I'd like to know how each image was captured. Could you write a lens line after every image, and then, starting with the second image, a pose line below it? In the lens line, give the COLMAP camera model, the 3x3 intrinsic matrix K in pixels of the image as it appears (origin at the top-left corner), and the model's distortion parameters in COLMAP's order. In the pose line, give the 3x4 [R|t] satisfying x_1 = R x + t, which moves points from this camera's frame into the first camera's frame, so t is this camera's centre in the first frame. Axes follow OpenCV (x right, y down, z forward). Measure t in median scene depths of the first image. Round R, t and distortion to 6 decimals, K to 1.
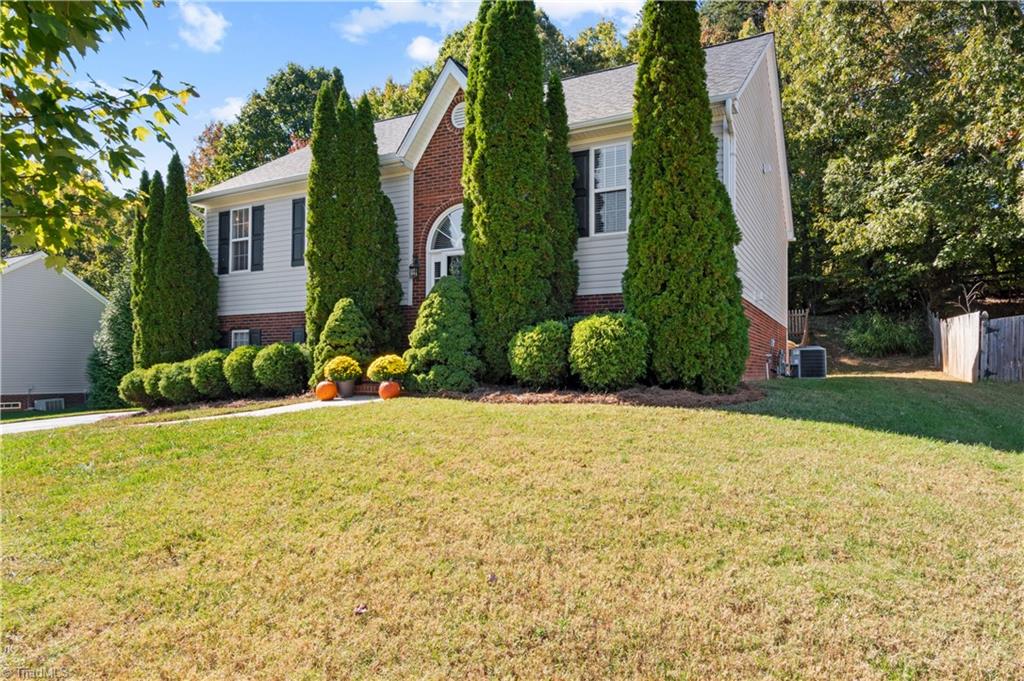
lens RADIAL K [[617.7, 0, 512.0], [0, 617.7, 340.5], [0, 0, 1]] dist [0.000030, -0.000052]
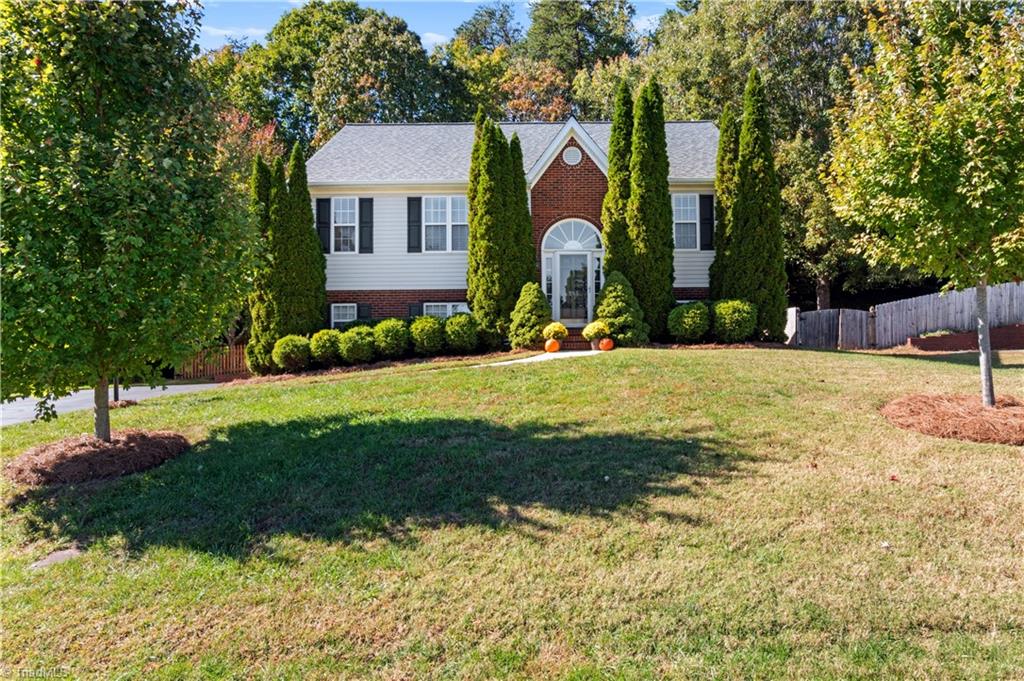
lens RADIAL K [[634.0, 0, 509.6], [0, 634.0, 308.8], [0, 0, 1]] dist [-0.001416, 0.000004]
pose [[0.901590, 0.025998, 0.431811, -0.710748], [-0.011712, 0.999294, -0.035711, 0.033063], [-0.432434, 0.027140, 0.901257, -0.204346]]
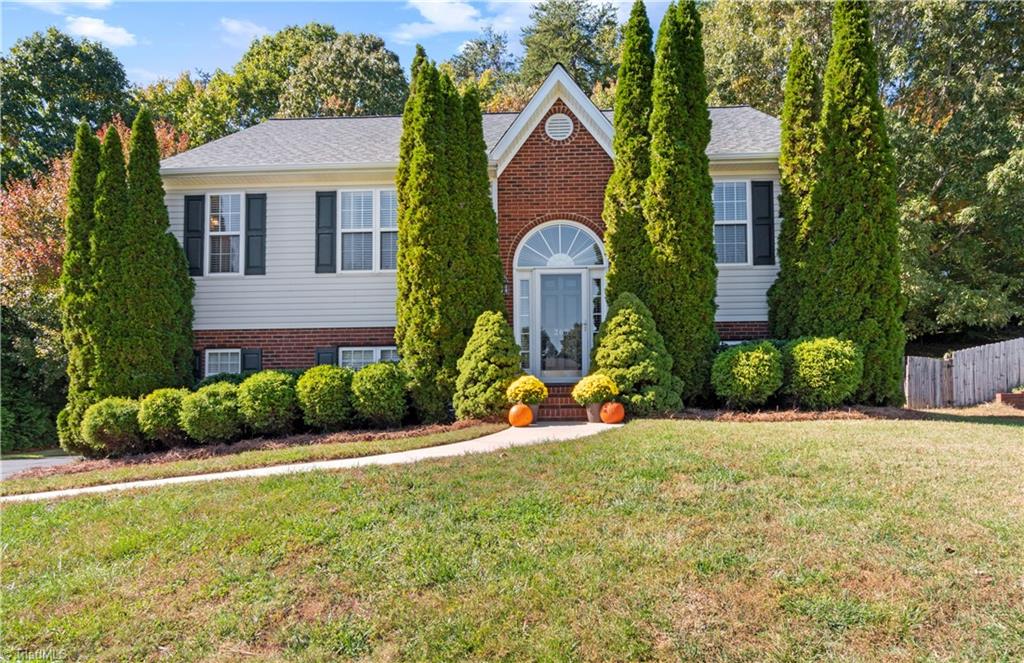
lens RADIAL K [[587.1, 0, 509.2], [0, 587.1, 381.7], [0, 0, 1]] dist [-0.001749, -0.000477]
pose [[0.905550, 0.008094, 0.424162, -0.454014], [-0.007917, 0.999966, -0.002179, 0.024603], [-0.424166, -0.001385, 0.905583, 0.185907]]
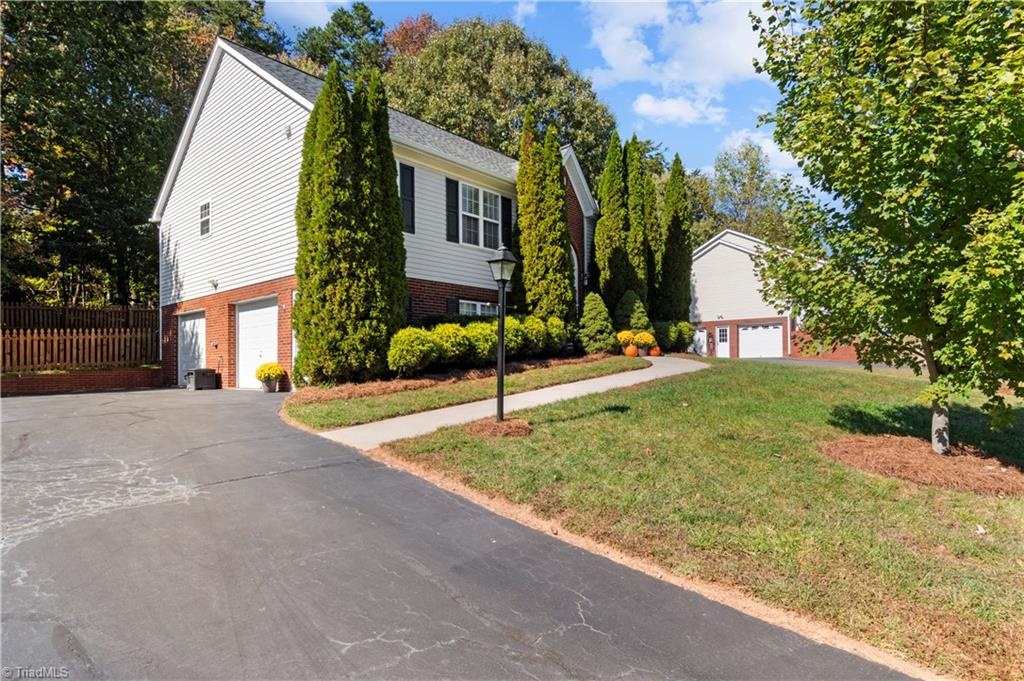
lens RADIAL K [[564.7, 0, 512.0], [0, 564.7, 340.5], [0, 0, 1]] dist [-0.000530, -0.000025]
pose [[0.239424, 0.043042, 0.969961, -1.265754], [-0.041837, 0.998546, -0.033984, 0.080494], [-0.970013, -0.032444, 0.240877, 0.652745]]
